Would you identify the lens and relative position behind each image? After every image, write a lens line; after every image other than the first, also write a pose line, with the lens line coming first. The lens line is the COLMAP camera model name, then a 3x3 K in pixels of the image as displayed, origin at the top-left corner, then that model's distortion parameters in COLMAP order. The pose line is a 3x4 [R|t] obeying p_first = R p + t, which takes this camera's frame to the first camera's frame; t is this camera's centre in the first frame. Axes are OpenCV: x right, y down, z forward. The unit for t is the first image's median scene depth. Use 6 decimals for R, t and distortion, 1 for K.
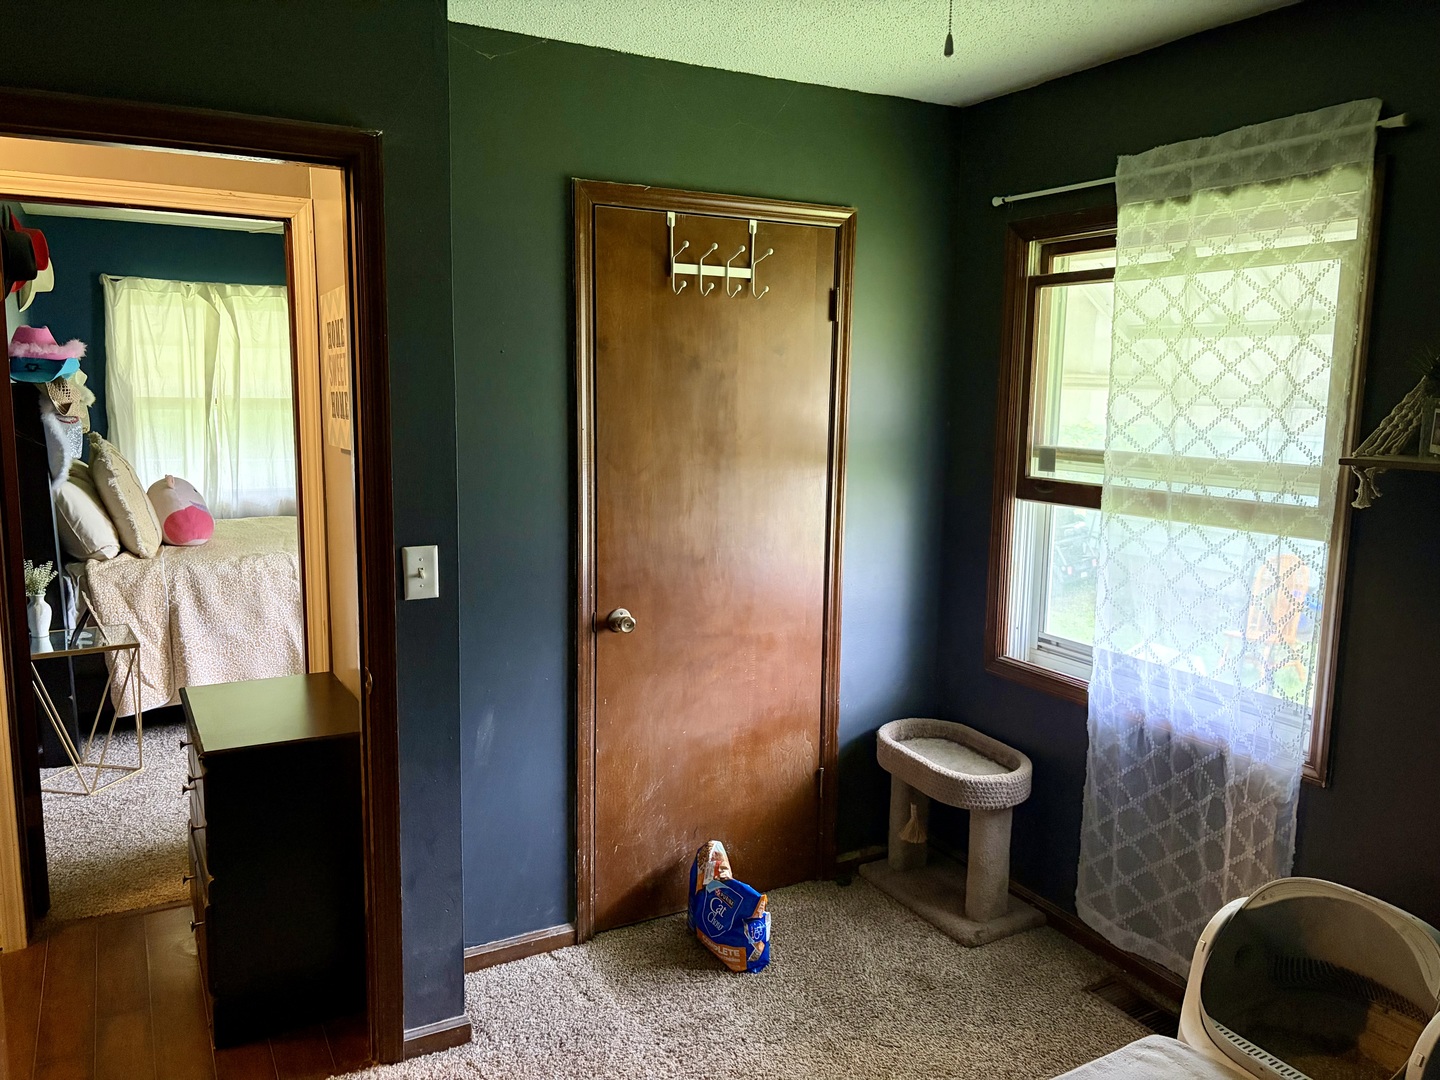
lens RADIAL K [[1098.1, 0, 724.0], [0, 1098.1, 544.7], [0, 0, 1]] dist [0.061000, -0.066819]
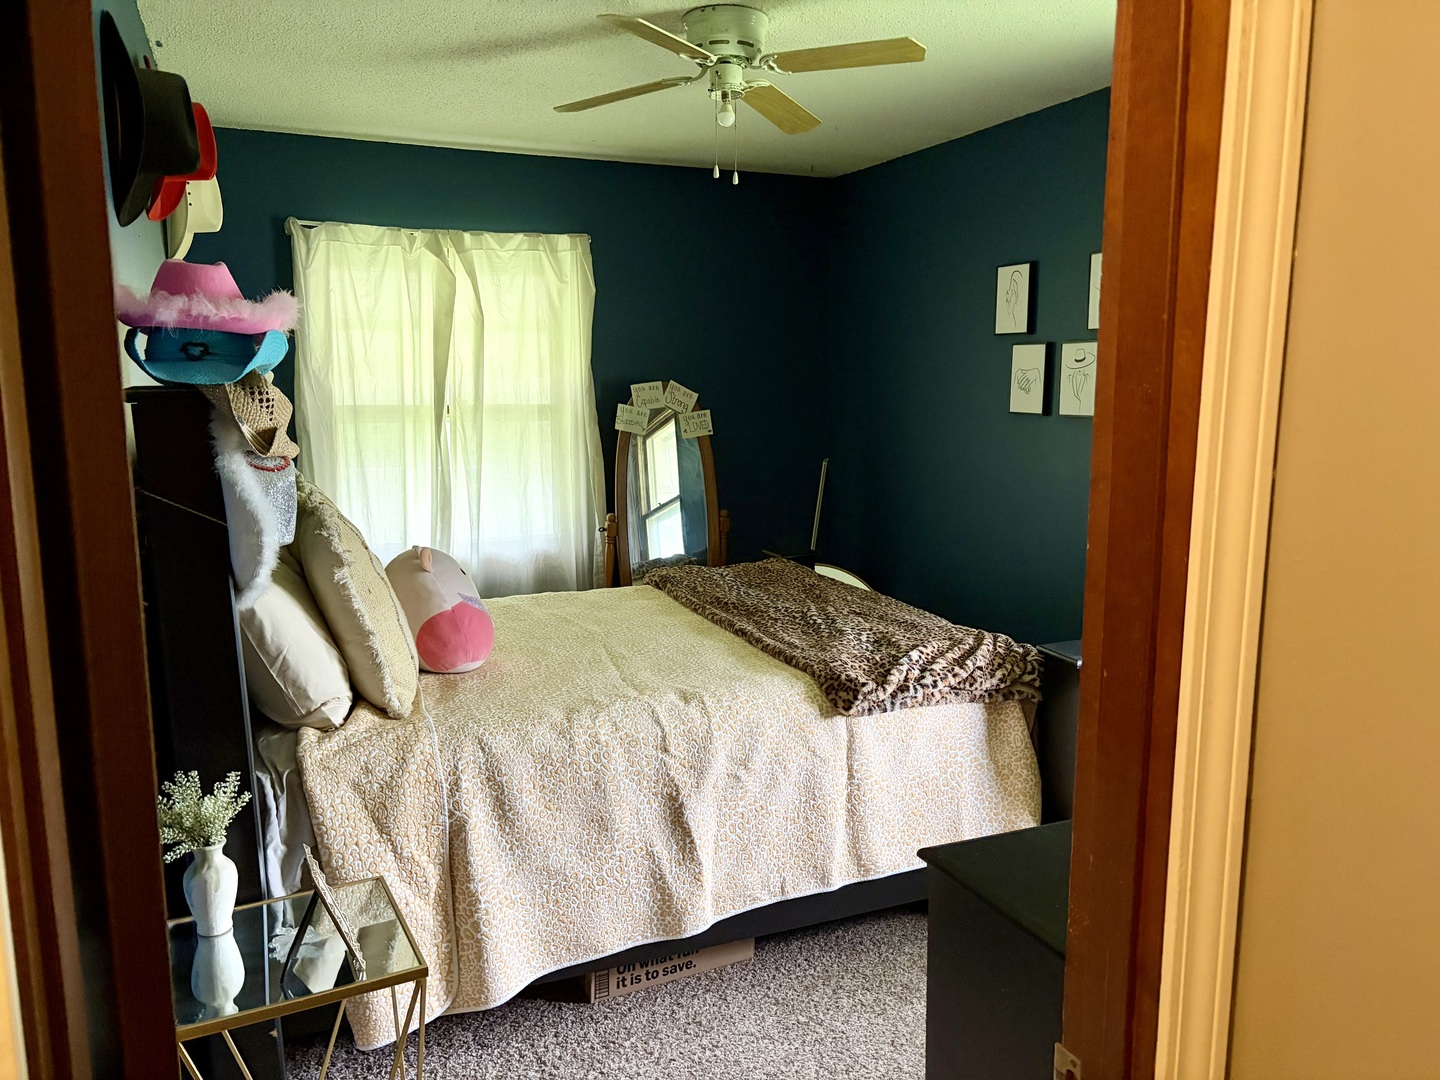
lens RADIAL K [[1120.1, 0, 715.4], [0, 1120.1, 556.8], [0, 0, 1]] dist [0.024361, 0.007015]
pose [[0.992923, -0.001453, -0.118747, -0.315823], [0.003089, 0.999903, 0.013593, -0.071630], [0.118716, -0.013864, 0.992832, 0.503093]]
